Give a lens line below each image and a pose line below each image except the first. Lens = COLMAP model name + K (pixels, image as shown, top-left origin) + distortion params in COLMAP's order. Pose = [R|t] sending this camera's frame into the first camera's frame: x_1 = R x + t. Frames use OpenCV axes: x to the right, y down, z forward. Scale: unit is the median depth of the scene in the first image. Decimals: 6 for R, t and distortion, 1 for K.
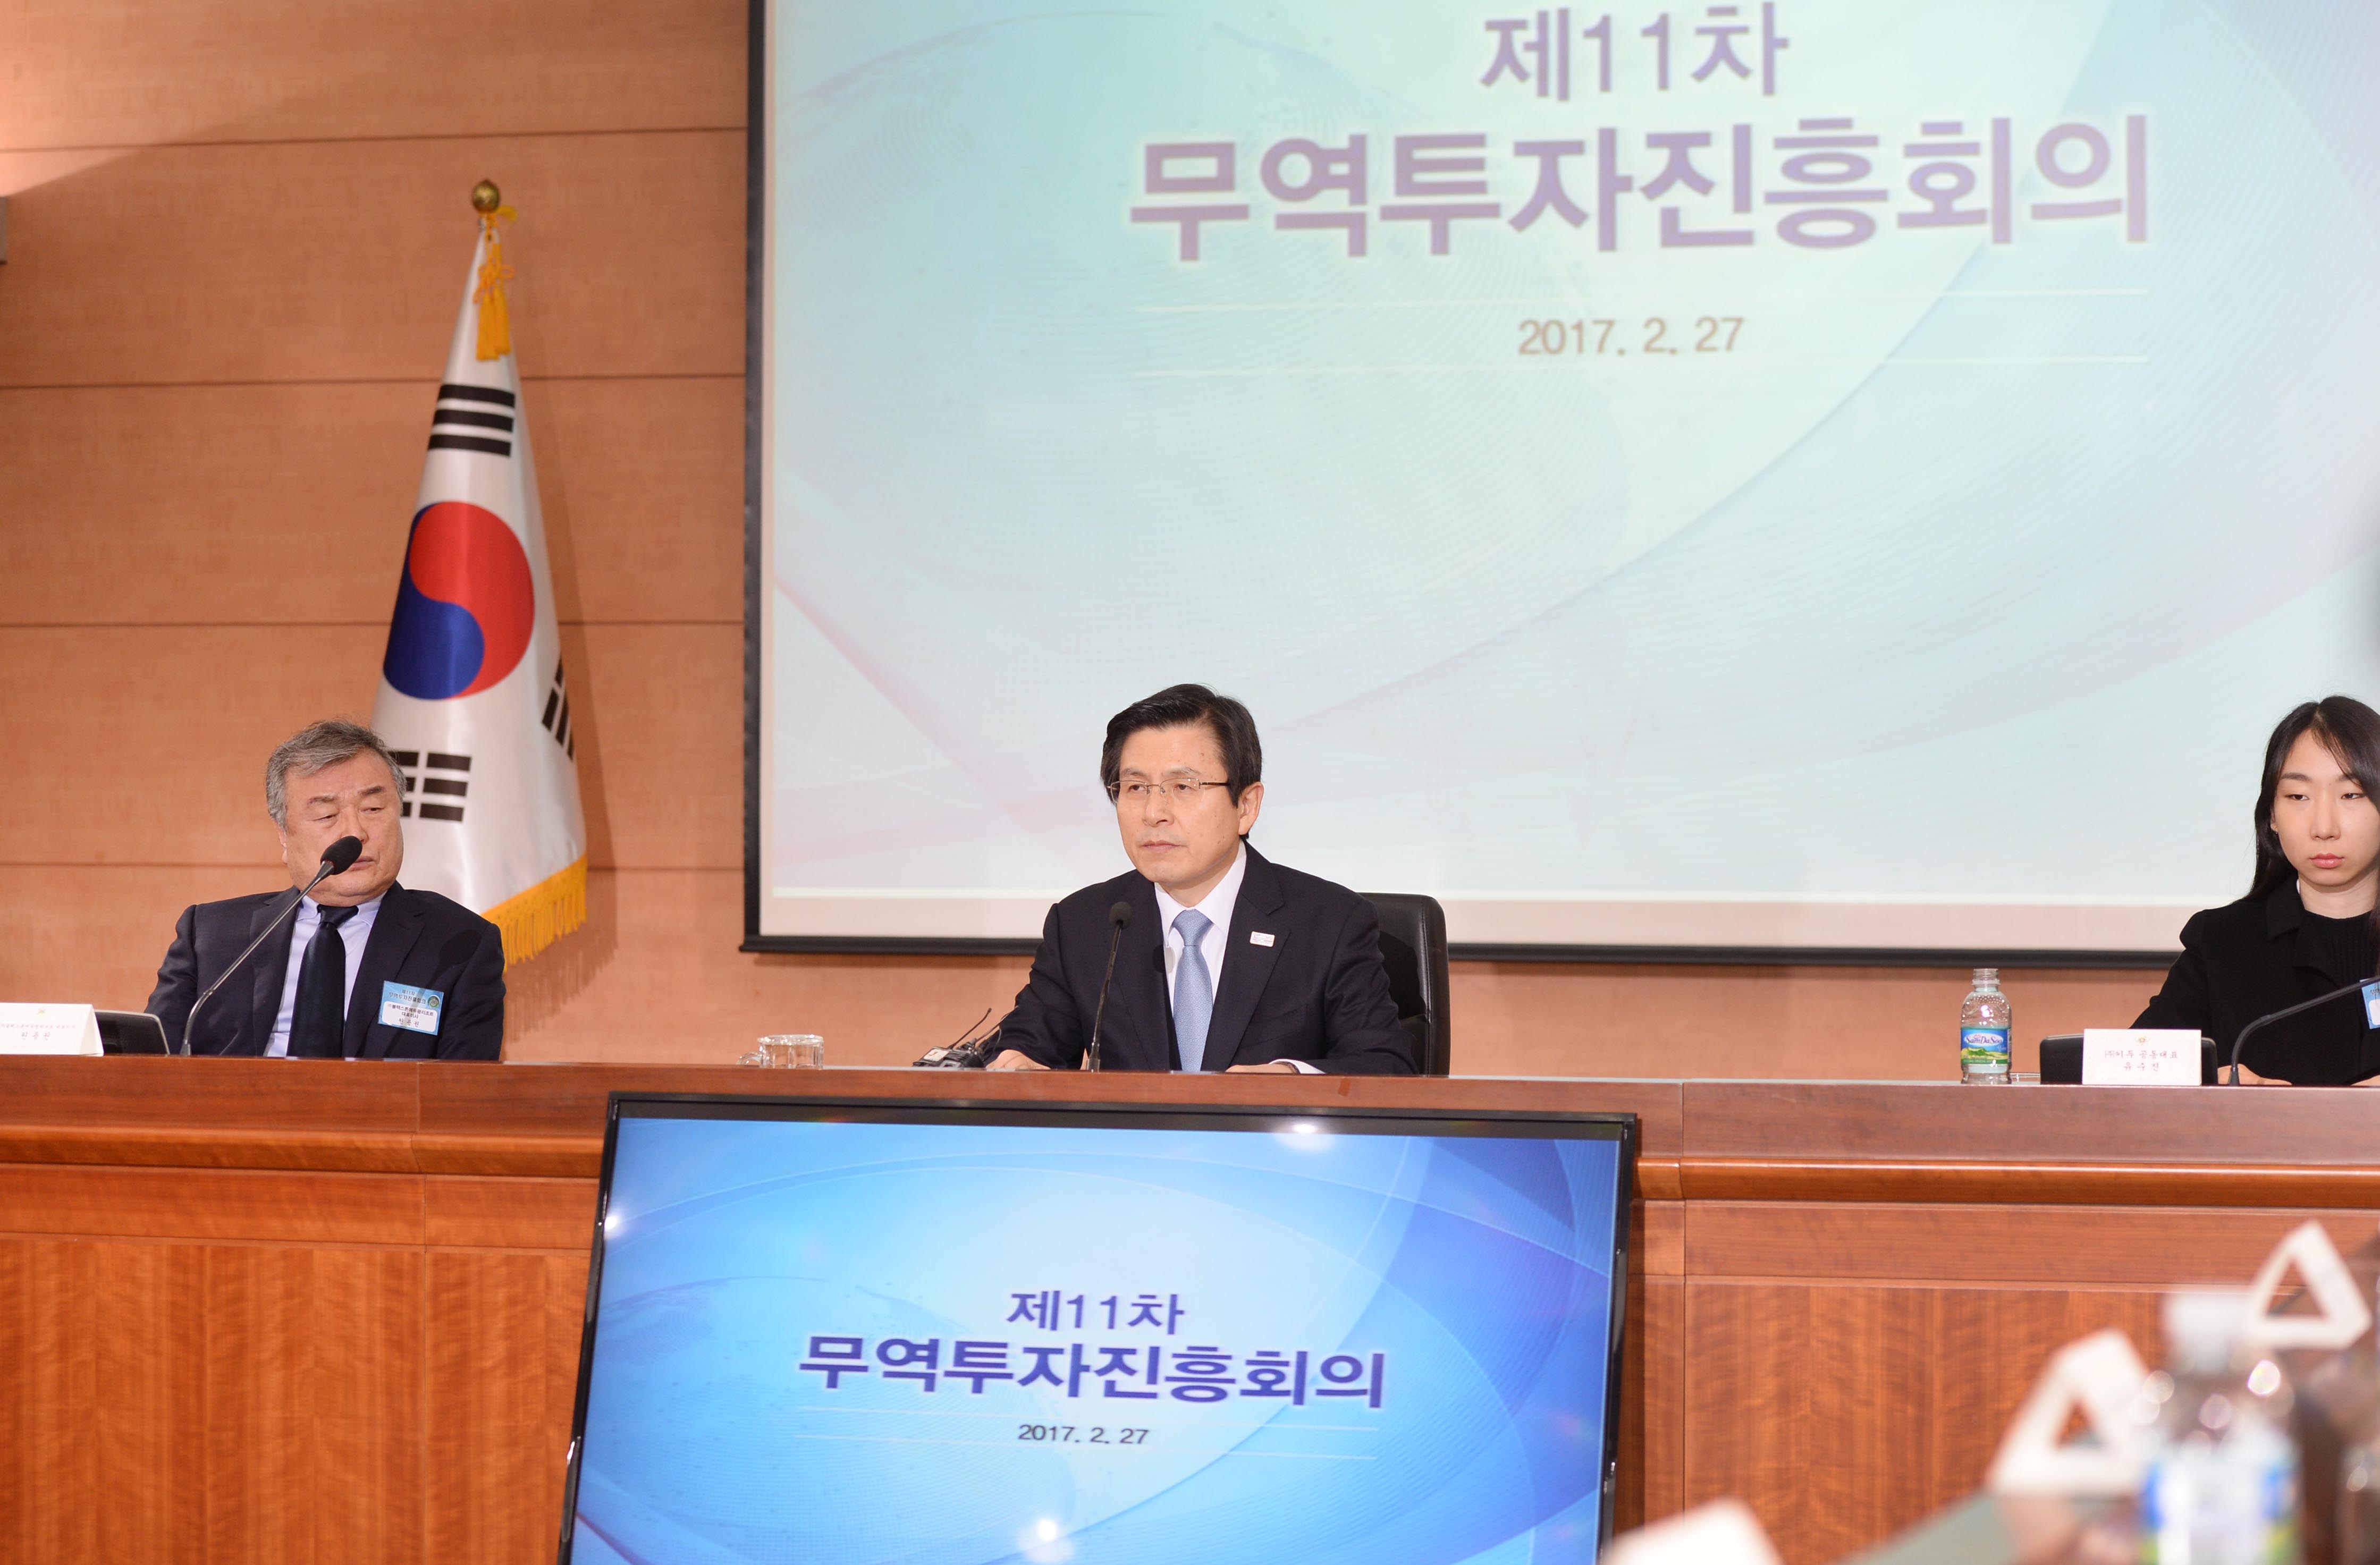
lens RADIAL K [[5480.6, 0, 1189.5], [0, 5480.6, 784.2], [0, 0, 1]] dist [-0.081252, 0.000000]
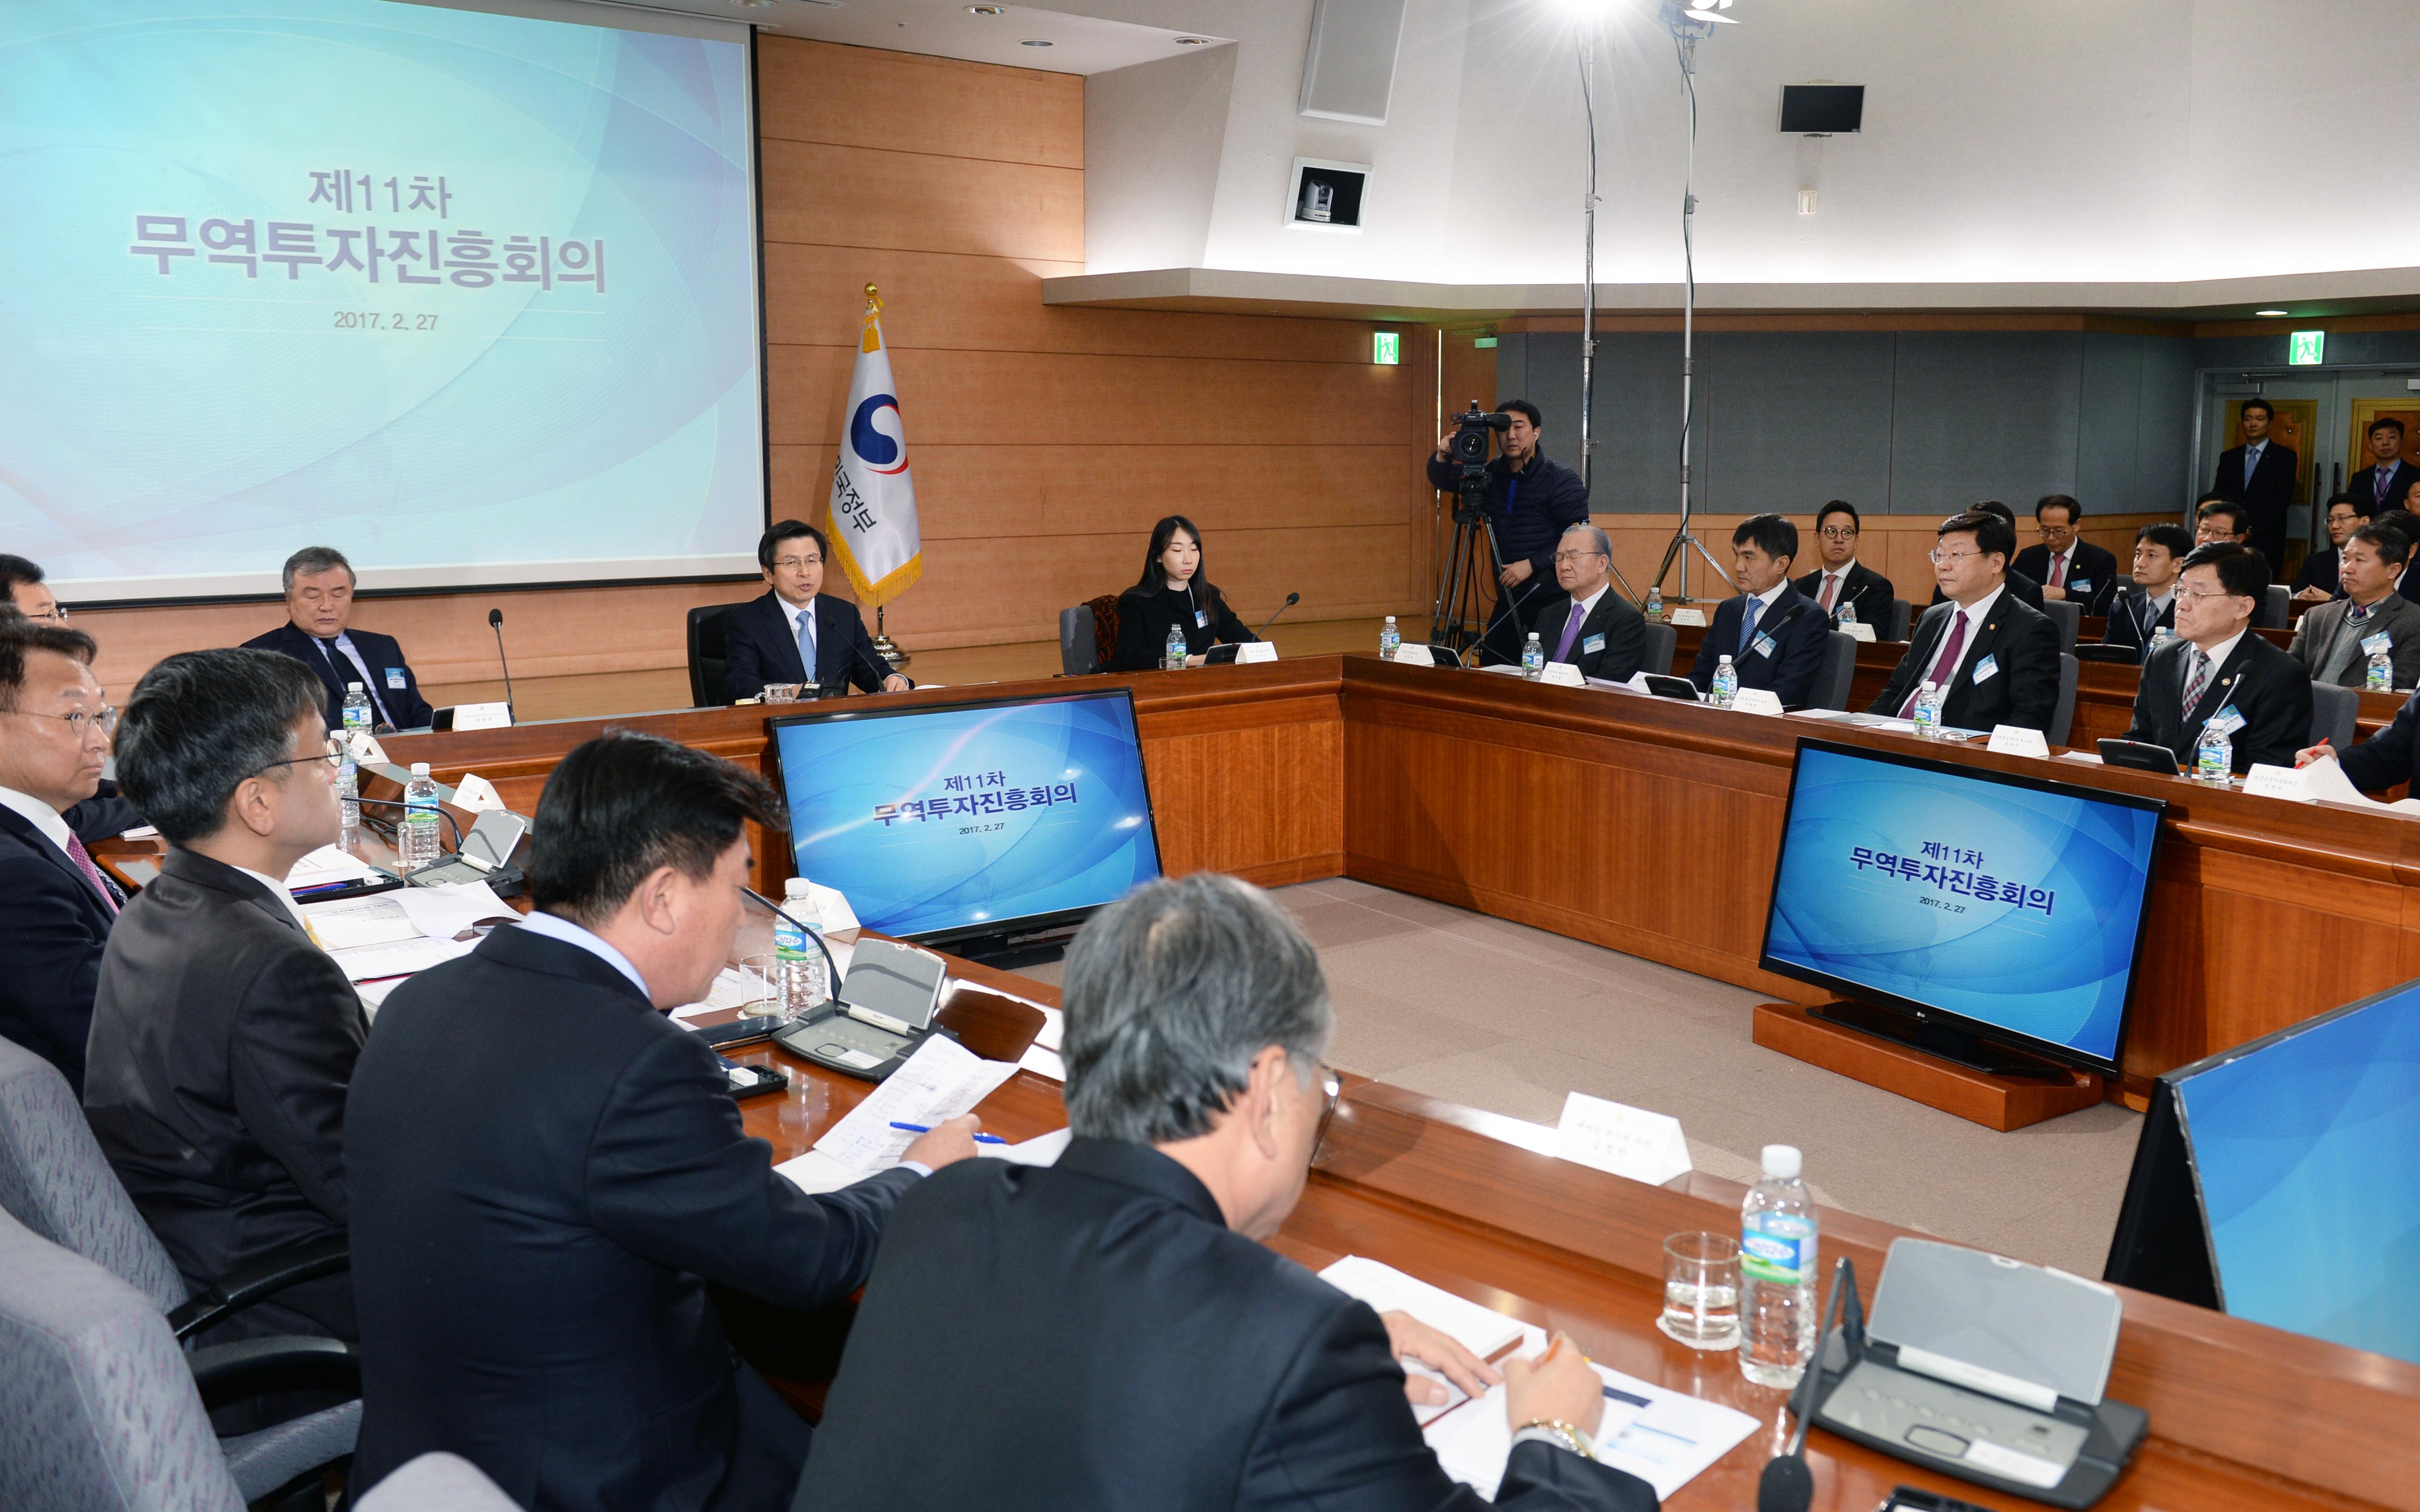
lens RADIAL K [[2103.1, 0, 1269.9], [0, 2103.1, 713.9], [0, 0, 1]] dist [-0.000509, -0.013049]
pose [[0.600922, -0.109344, 0.791794, -0.409725], [-0.001629, 0.990429, 0.138012, -0.041397], [-0.799306, -0.084224, 0.594992, 0.172872]]
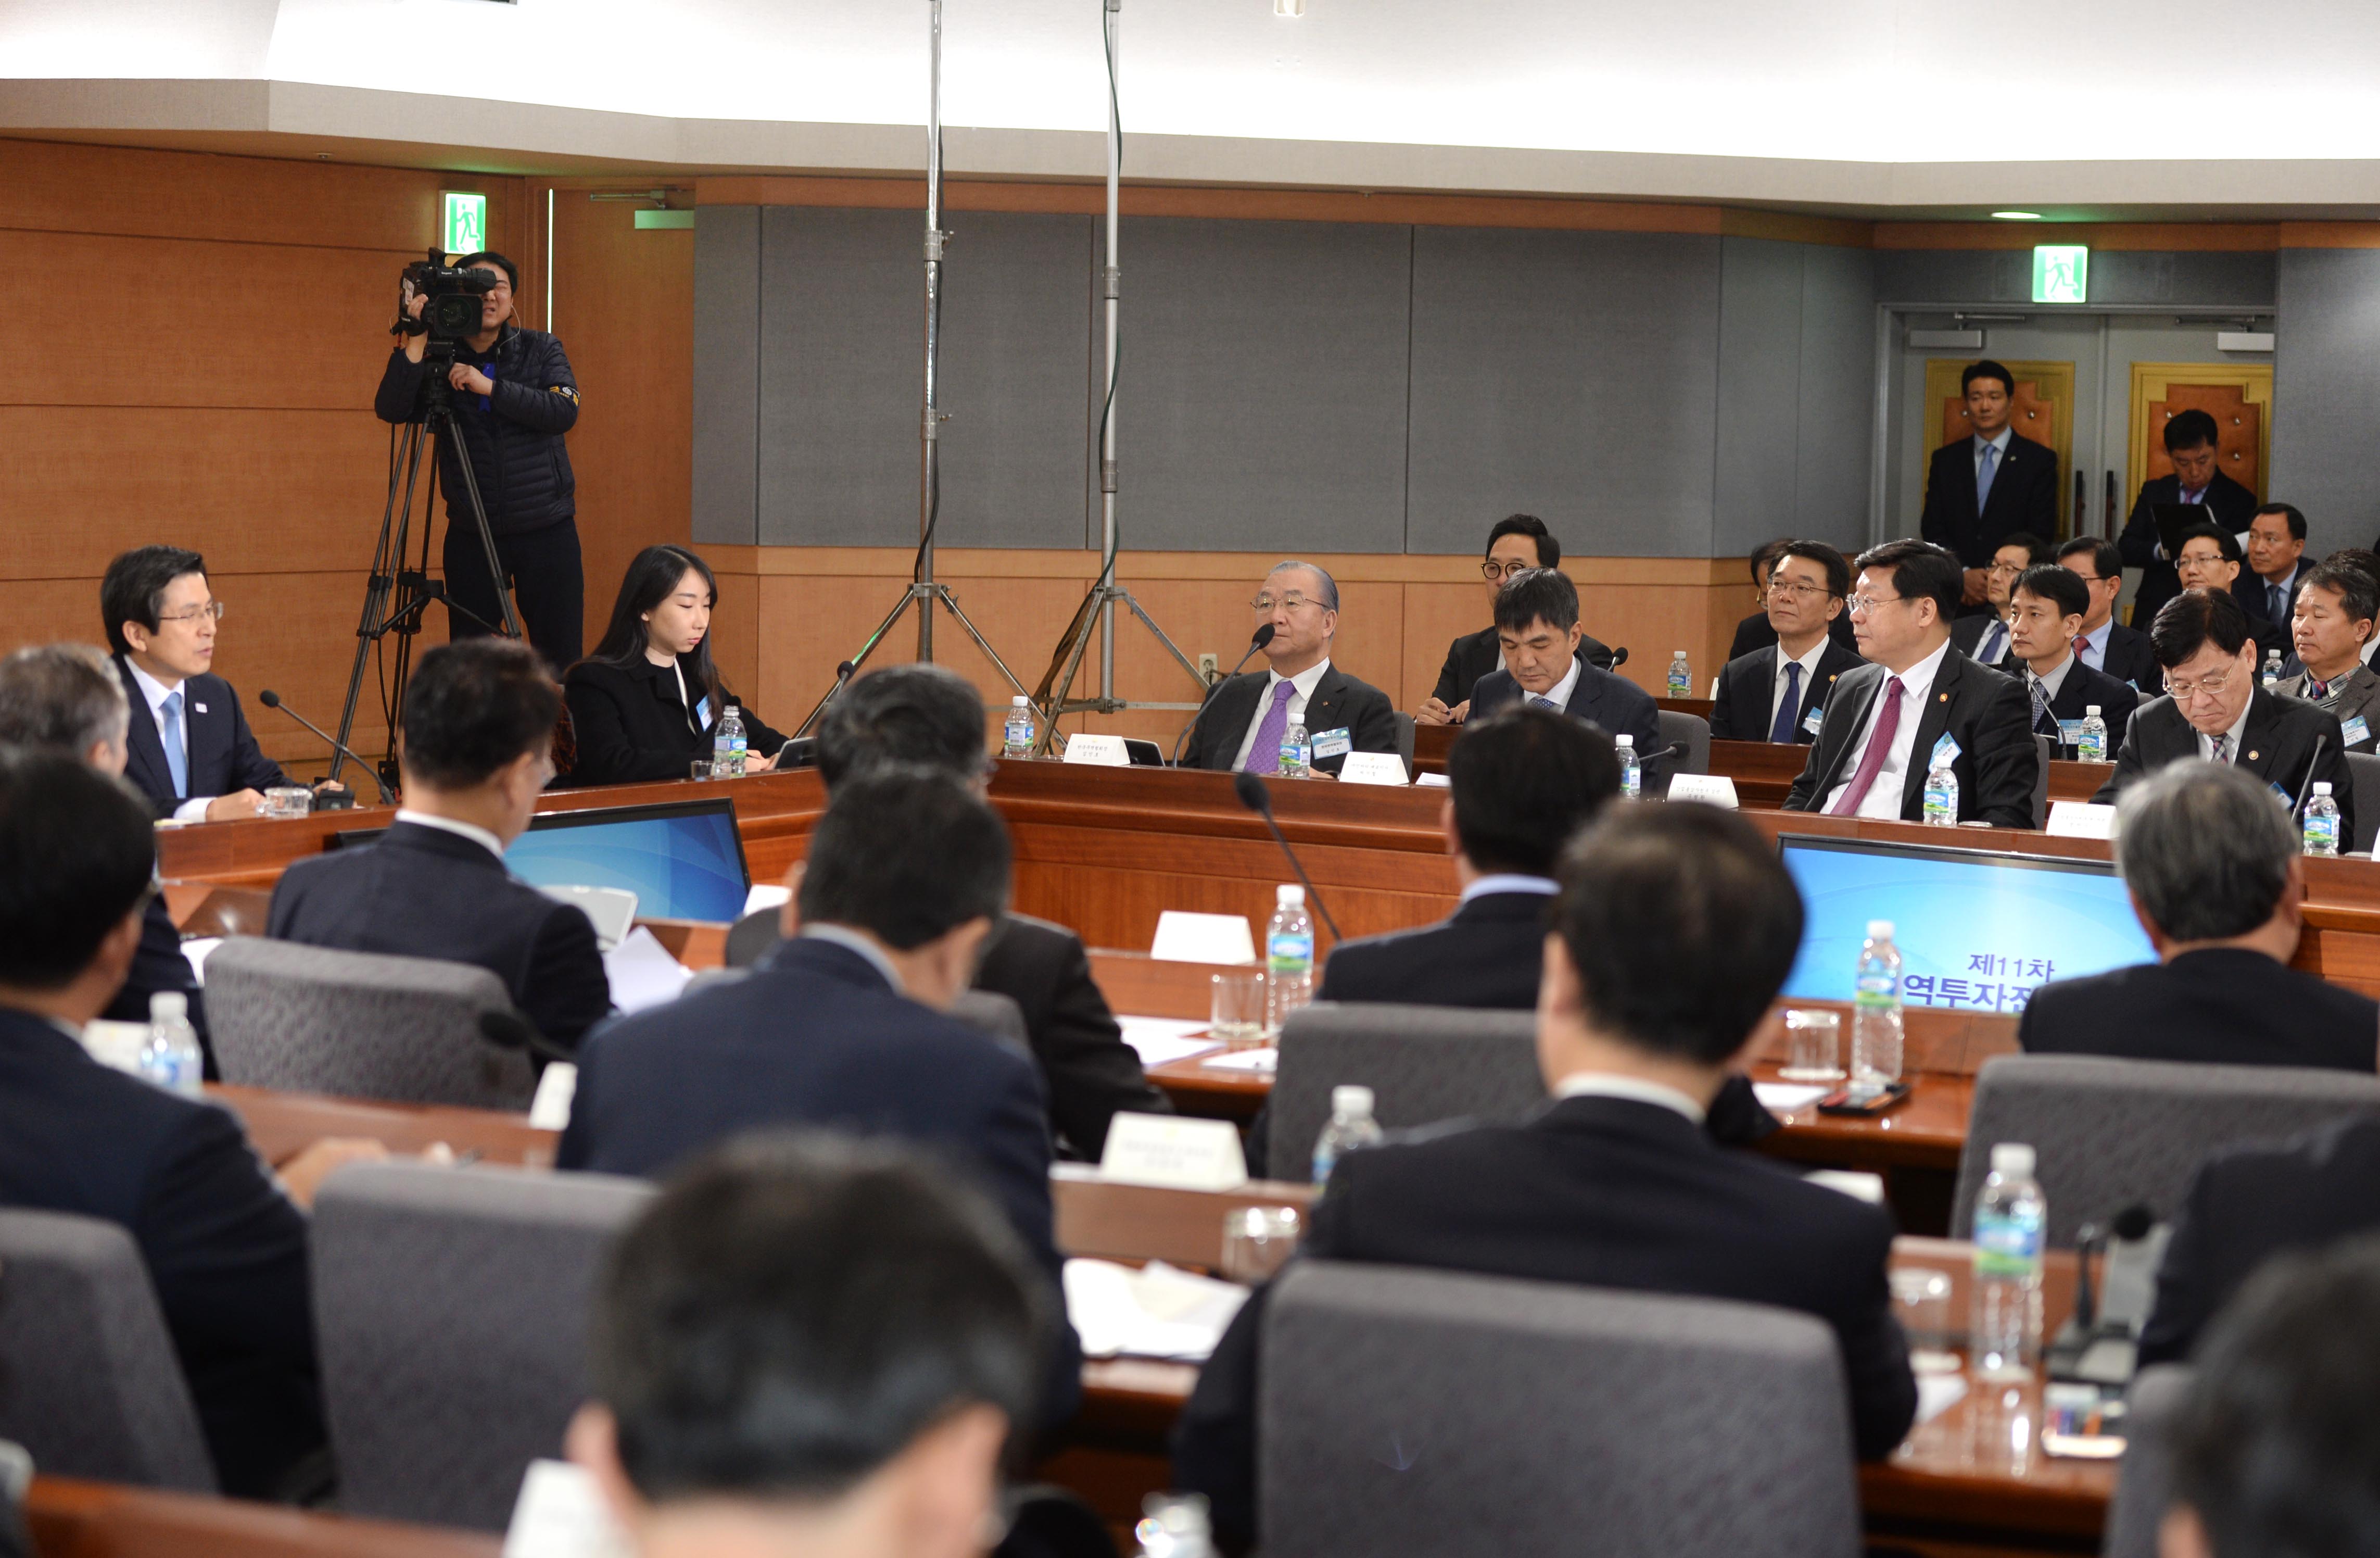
lens RADIAL K [[5708.8, 0, 1191.2], [0, 5708.8, 785.2], [0, 0, 1]] dist [-0.072815, 0.000000]
pose [[0.265458, -0.066397, 0.961833, -0.974619], [-0.025052, 0.996814, 0.075726, -0.050730], [-0.963797, -0.044198, 0.262949, 0.205379]]
